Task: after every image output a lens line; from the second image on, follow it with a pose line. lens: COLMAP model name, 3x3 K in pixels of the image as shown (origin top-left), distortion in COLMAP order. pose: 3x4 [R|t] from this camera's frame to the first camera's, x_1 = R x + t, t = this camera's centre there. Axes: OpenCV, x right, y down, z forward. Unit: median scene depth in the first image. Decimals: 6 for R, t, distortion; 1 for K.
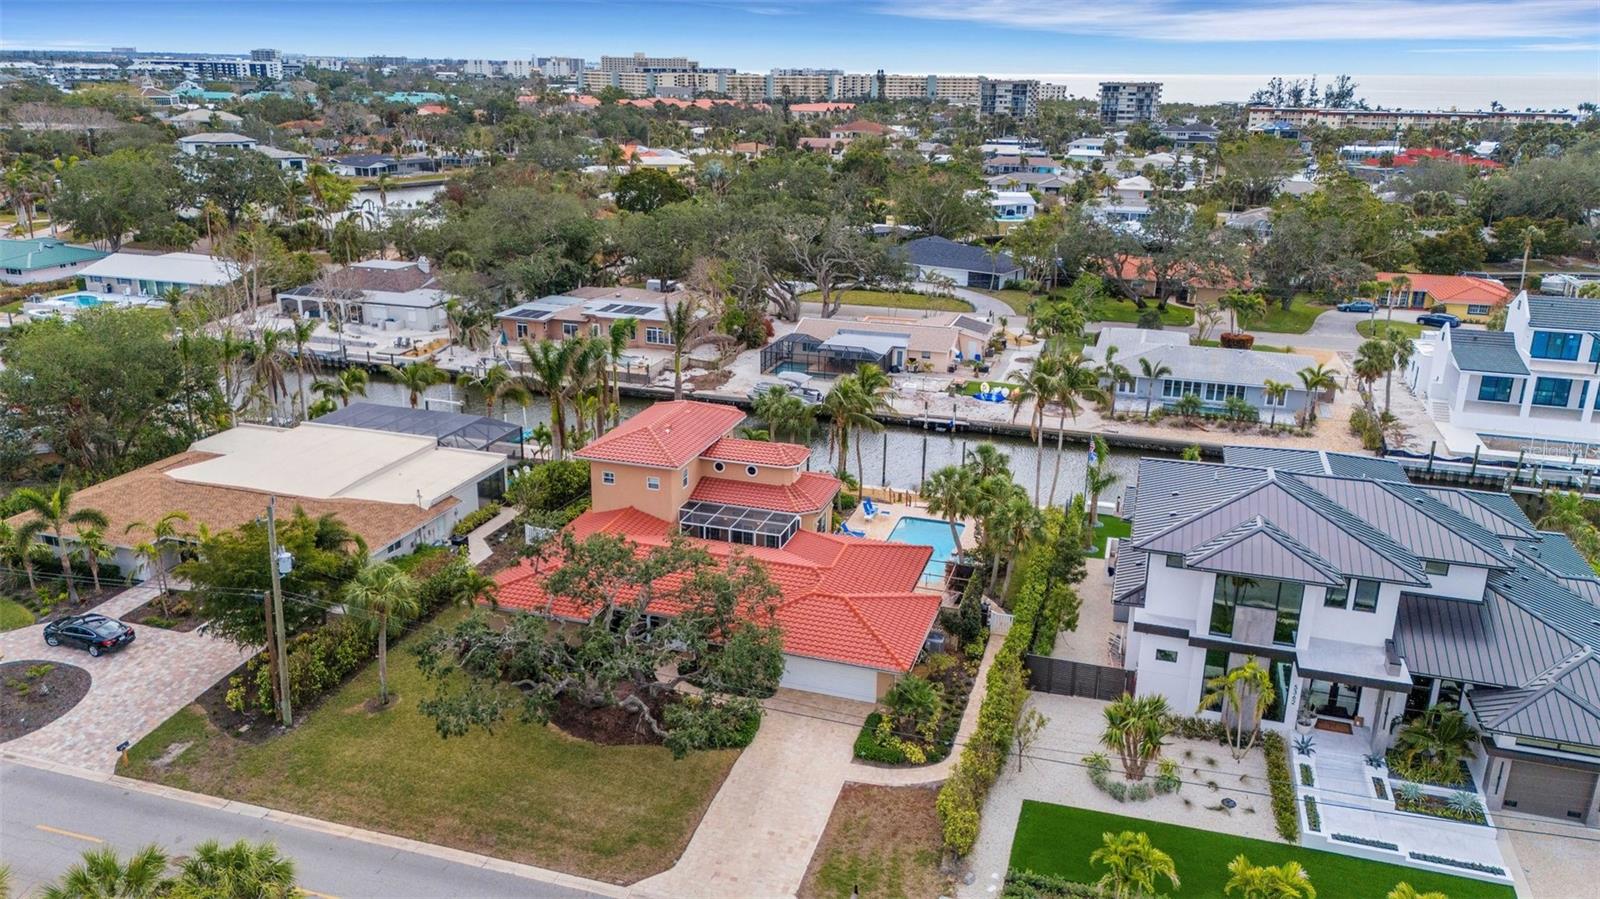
lens RADIAL K [[1132.3, 0, 802.2], [0, 1132.3, 453.6], [0, 0, 1]] dist [0.039980, -0.007180]
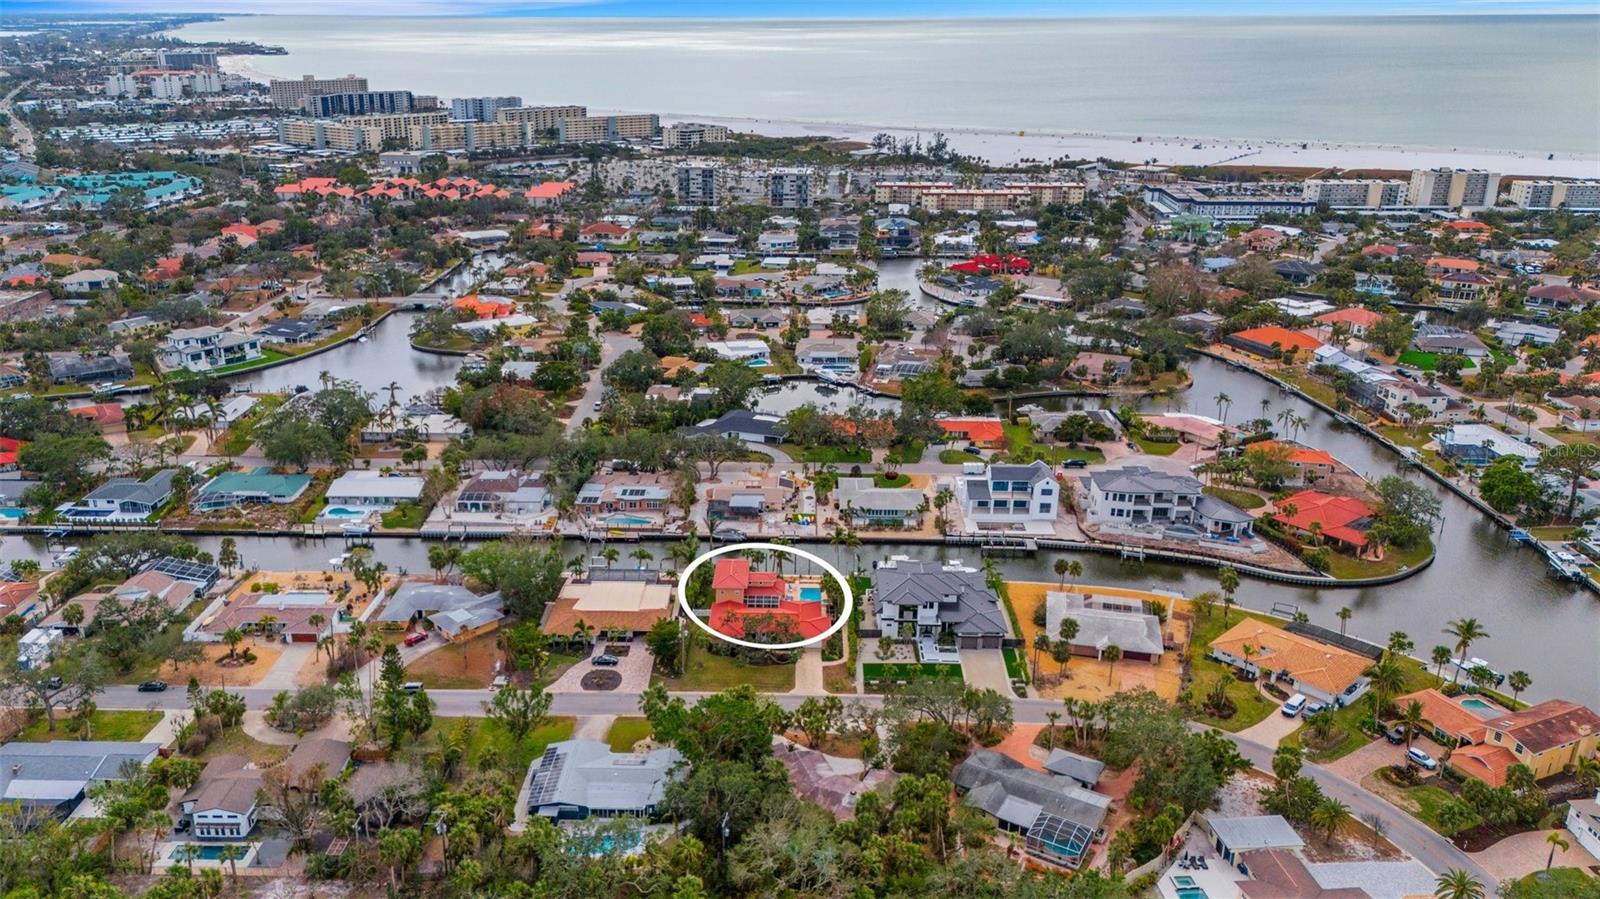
lens RADIAL K [[1132.3, 0, 795.7], [0, 1132.3, 444.9], [0, 0, 1]] dist [0.039980, -0.007180]
pose [[0.955659, -0.093789, 0.279141, -1.066097], [0.085476, 0.995462, 0.041832, -0.659400], [-0.281798, -0.016117, 0.959338, -2.775837]]
